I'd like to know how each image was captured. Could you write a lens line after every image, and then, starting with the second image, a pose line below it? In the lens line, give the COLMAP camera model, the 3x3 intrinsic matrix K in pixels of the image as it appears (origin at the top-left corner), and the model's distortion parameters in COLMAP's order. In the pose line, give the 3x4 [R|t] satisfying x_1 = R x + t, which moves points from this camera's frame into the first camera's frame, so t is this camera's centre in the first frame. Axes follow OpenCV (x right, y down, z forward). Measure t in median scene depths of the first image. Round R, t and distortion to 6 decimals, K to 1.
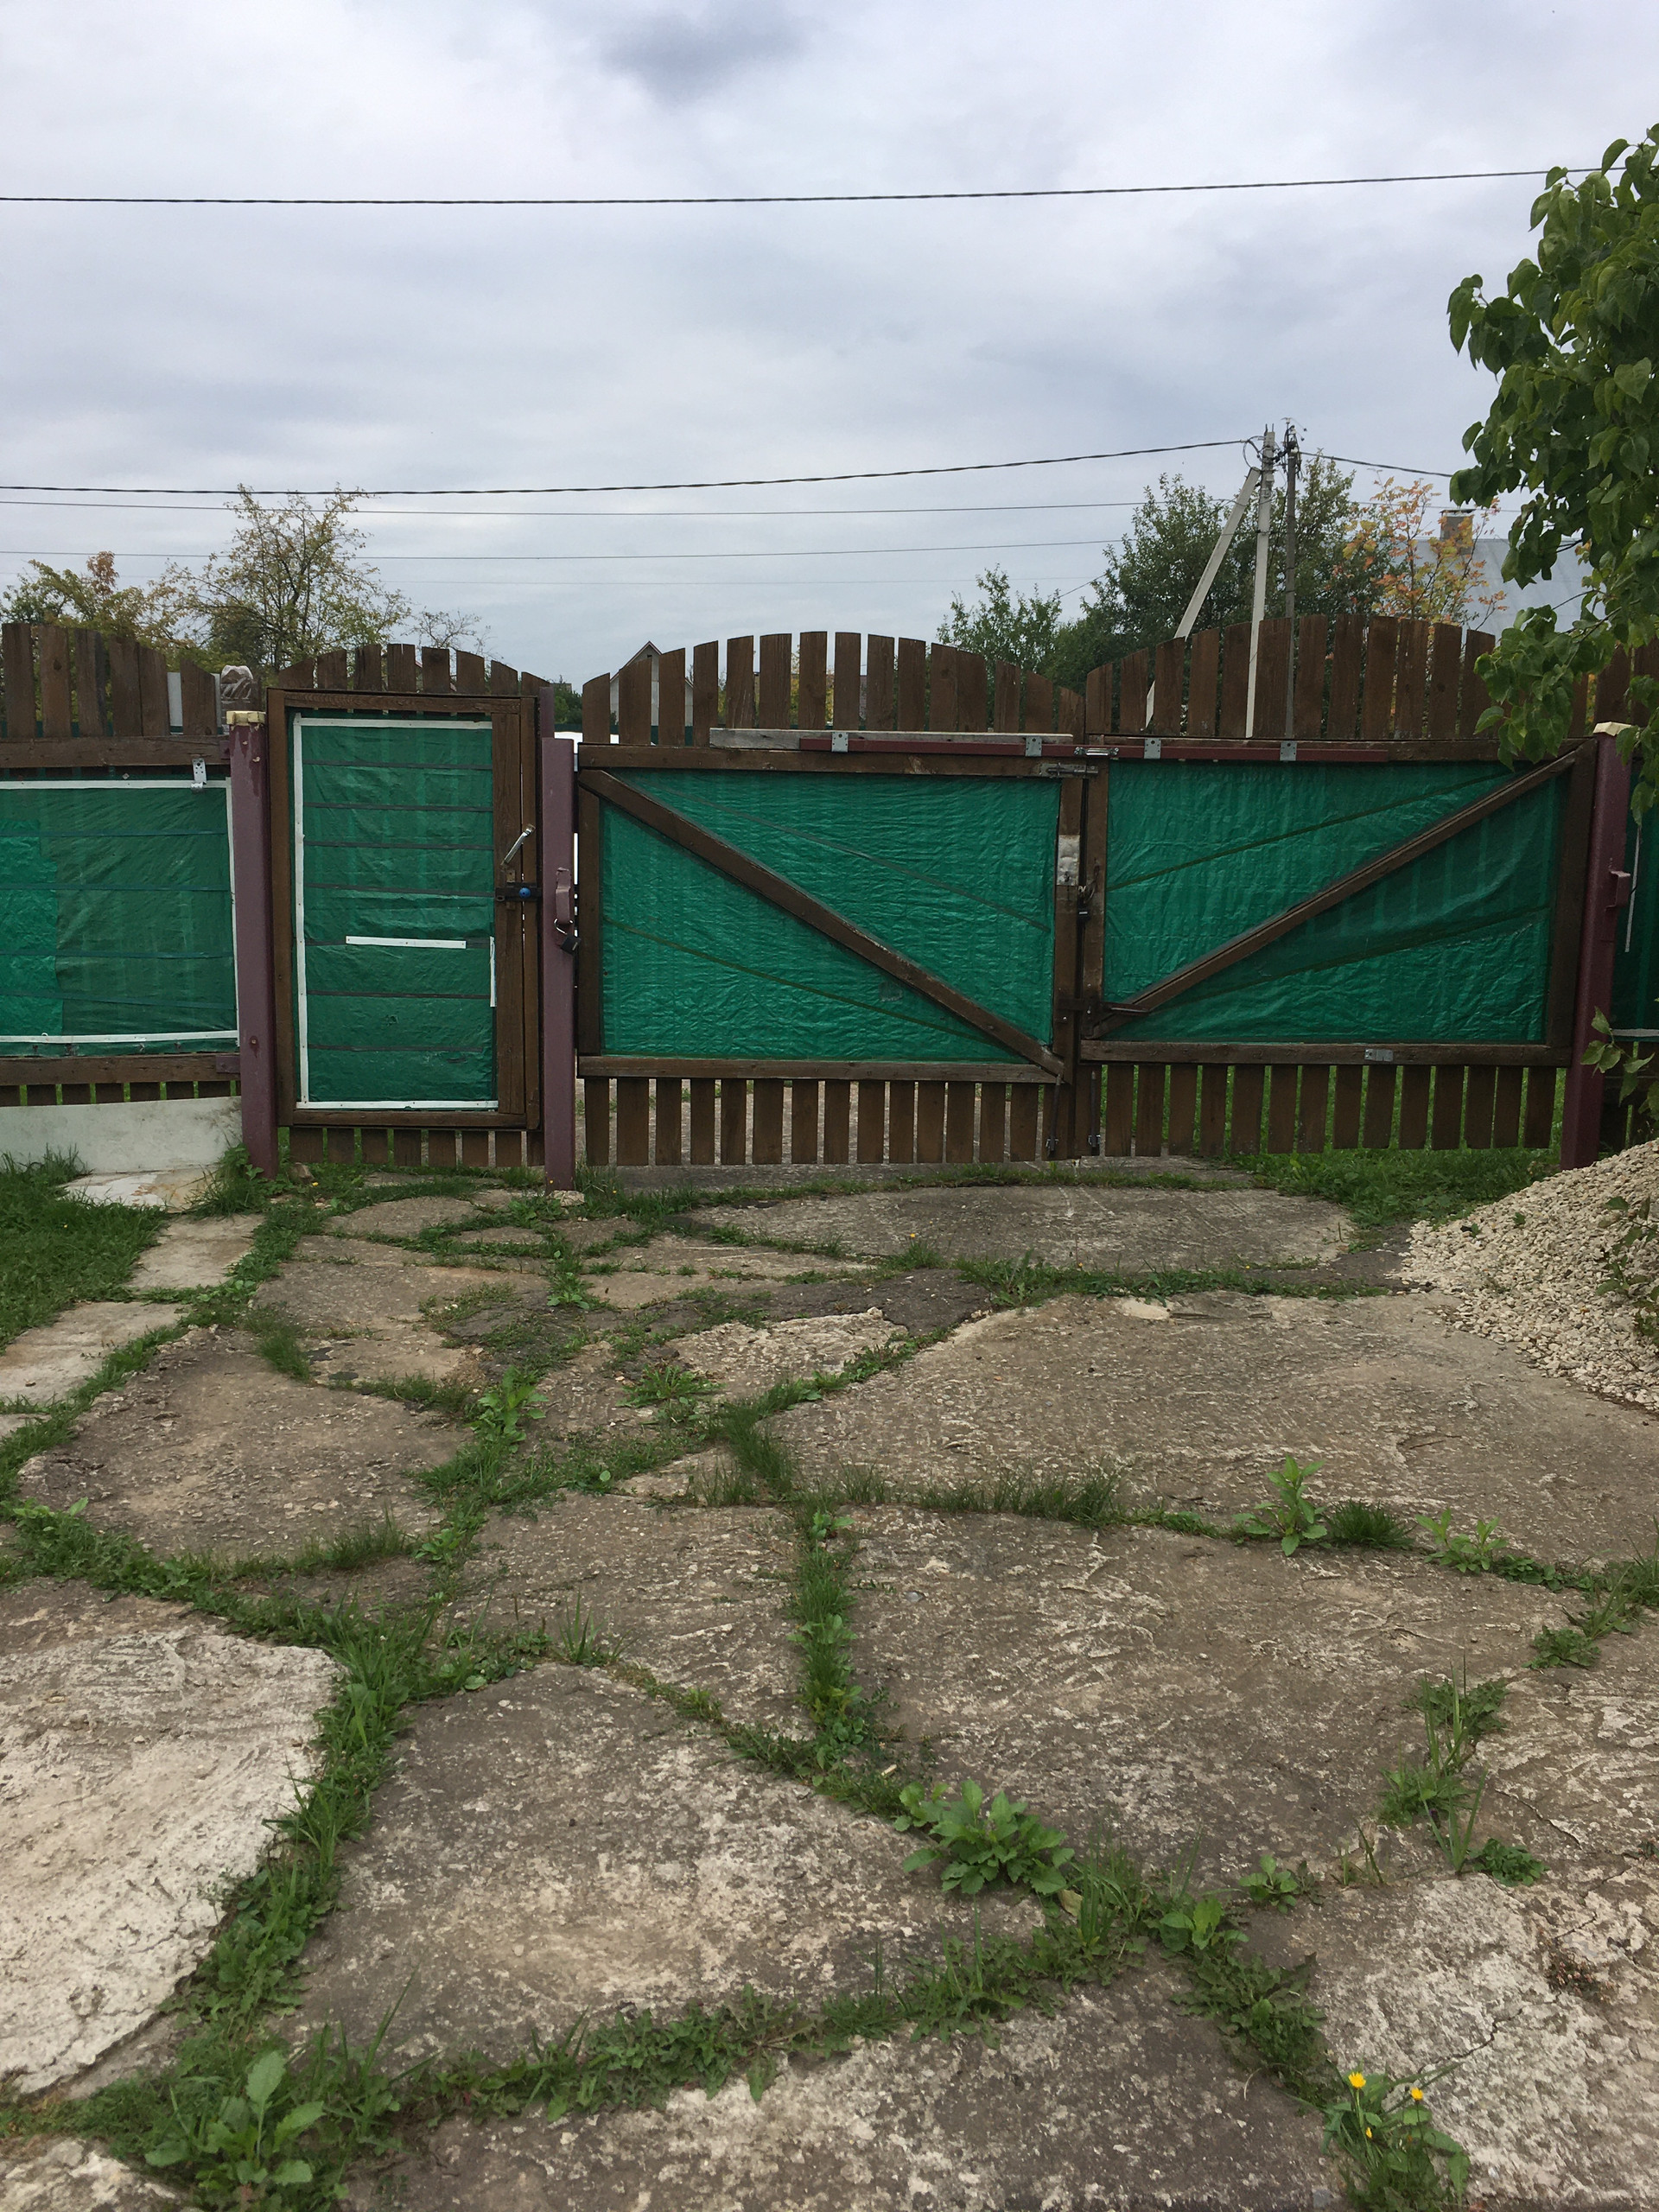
lens RADIAL K [[1849.5, 0, 829.1], [0, 1849.5, 1107.5], [0, 0, 1]] dist [0.054978, -0.078628]
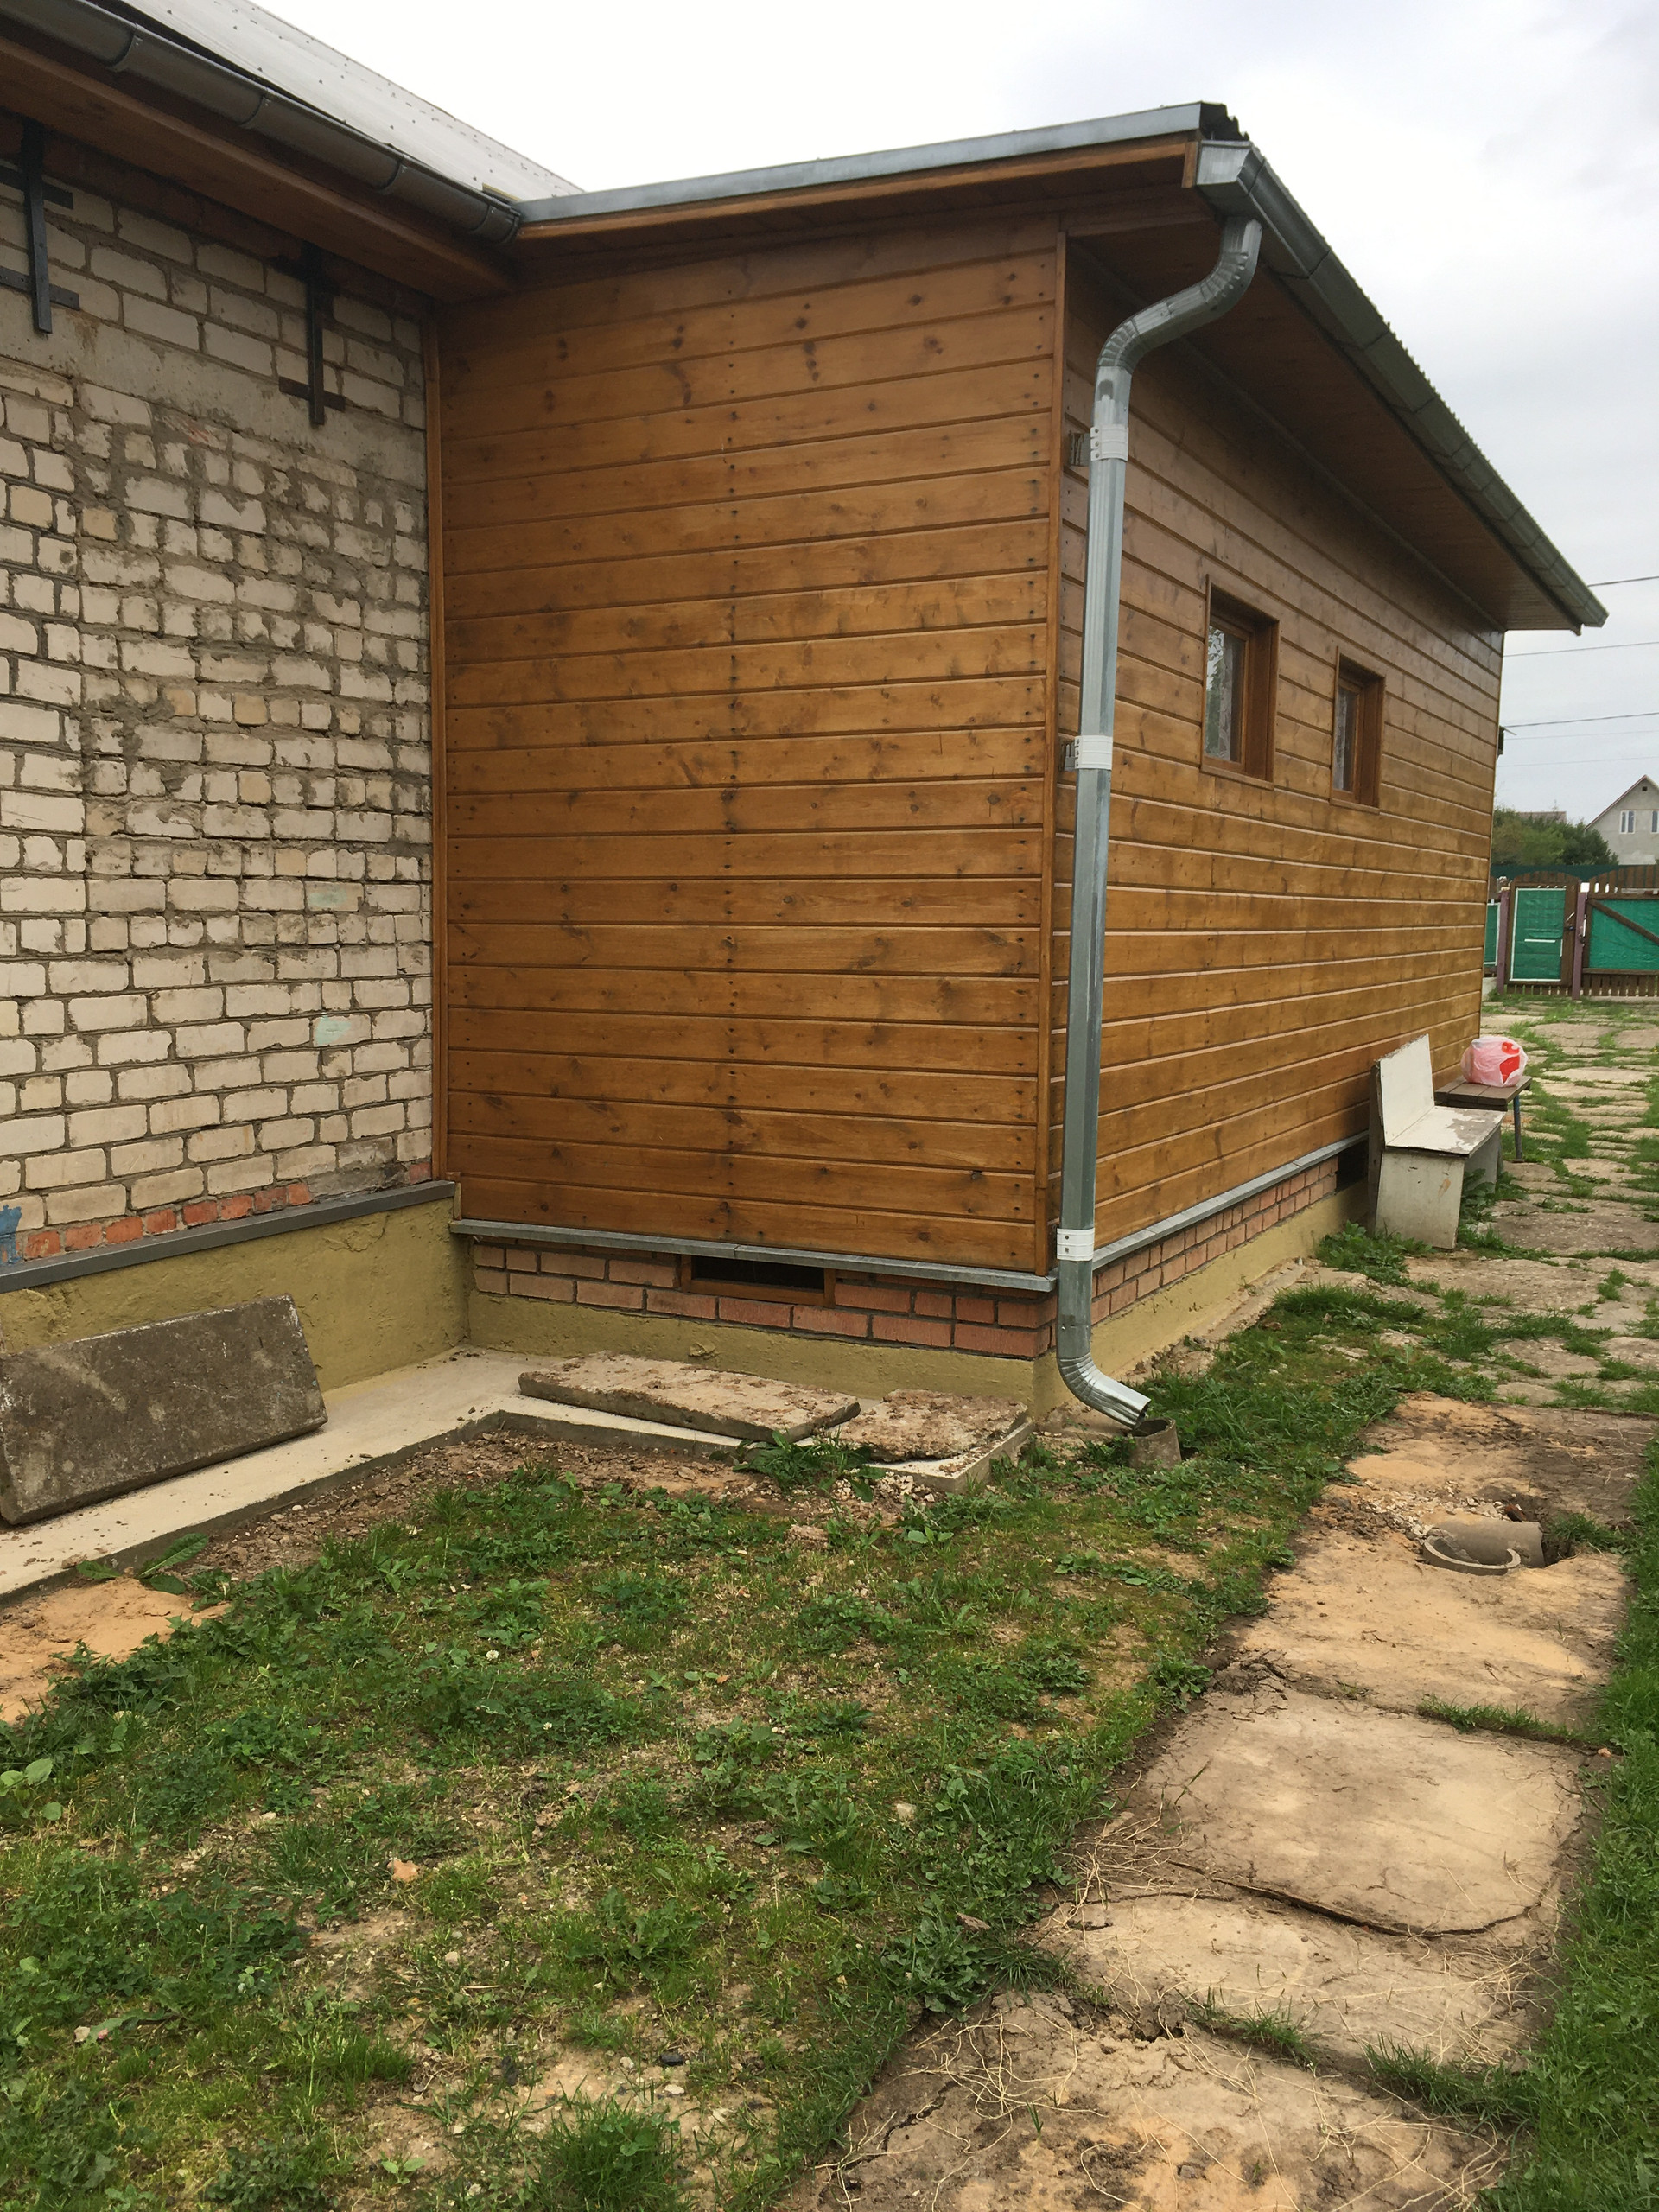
lens RADIAL K [[1849.5, 0, 827.5], [0, 1849.5, 1110.5], [0, 0, 1]] dist [0.054978, -0.078628]
pose [[0.857194, 0.048411, -0.512713, 0.563085], [-0.080926, 0.995865, -0.041268, 0.592219], [0.508596, 0.076866, 0.857567, -3.369671]]
